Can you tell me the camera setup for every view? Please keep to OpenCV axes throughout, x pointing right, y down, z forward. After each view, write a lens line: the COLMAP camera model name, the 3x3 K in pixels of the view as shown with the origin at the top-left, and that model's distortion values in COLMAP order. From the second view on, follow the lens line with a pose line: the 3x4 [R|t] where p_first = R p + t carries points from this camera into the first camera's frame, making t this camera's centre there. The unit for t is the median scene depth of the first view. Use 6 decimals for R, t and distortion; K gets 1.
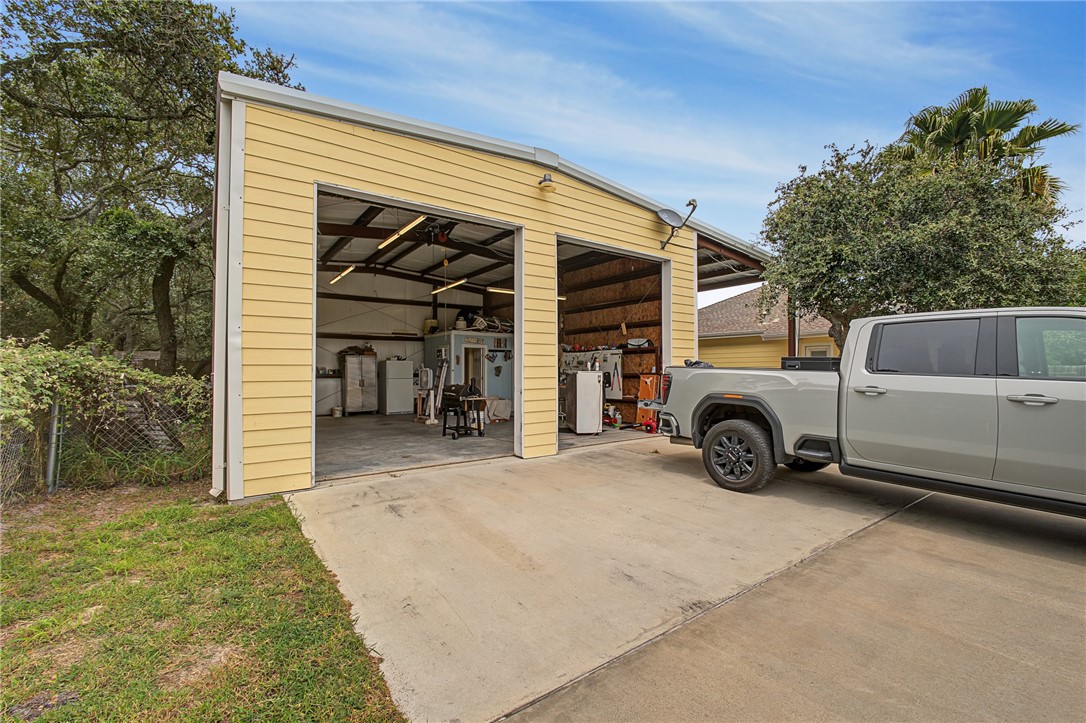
lens RADIAL K [[465.8, 0, 543.4], [0, 465.8, 363.9], [0, 0, 1]] dist [-0.014658, 0.006079]
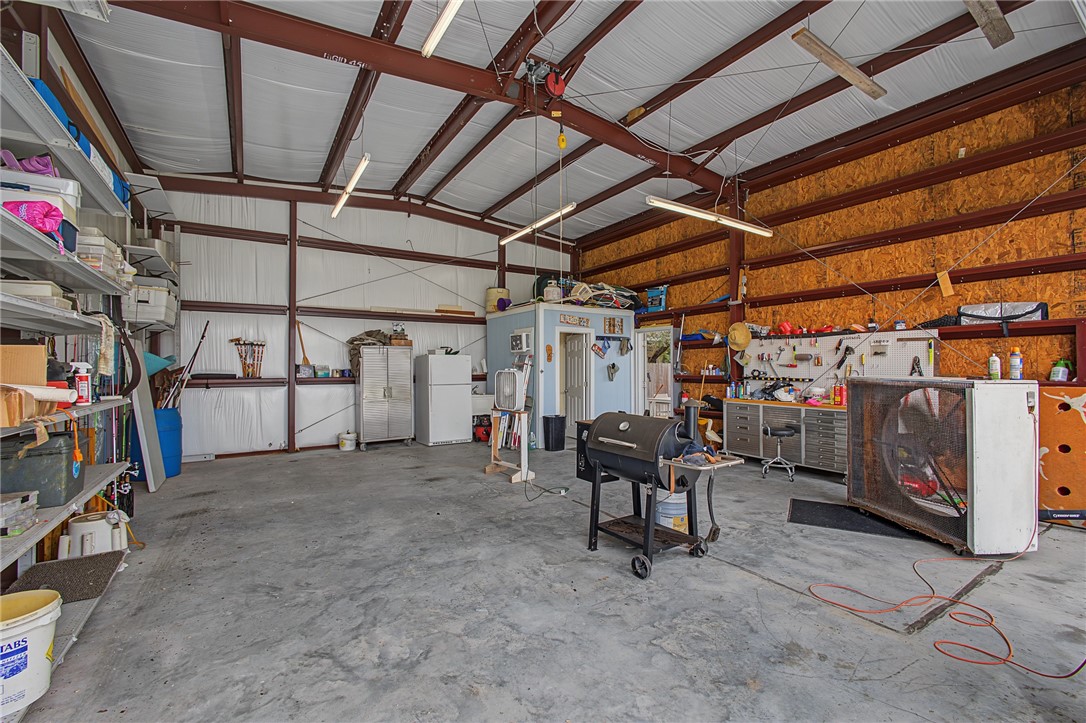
lens RADIAL K [[465.8, 0, 543.8], [0, 465.8, 363.3], [0, 0, 1]] dist [-0.014658, 0.006079]
pose [[0.998184, 0.000514, -0.060243, -0.154876], [-0.000063, 0.999972, 0.007481, -0.000443], [0.060245, -0.007463, 0.998156, 0.415716]]
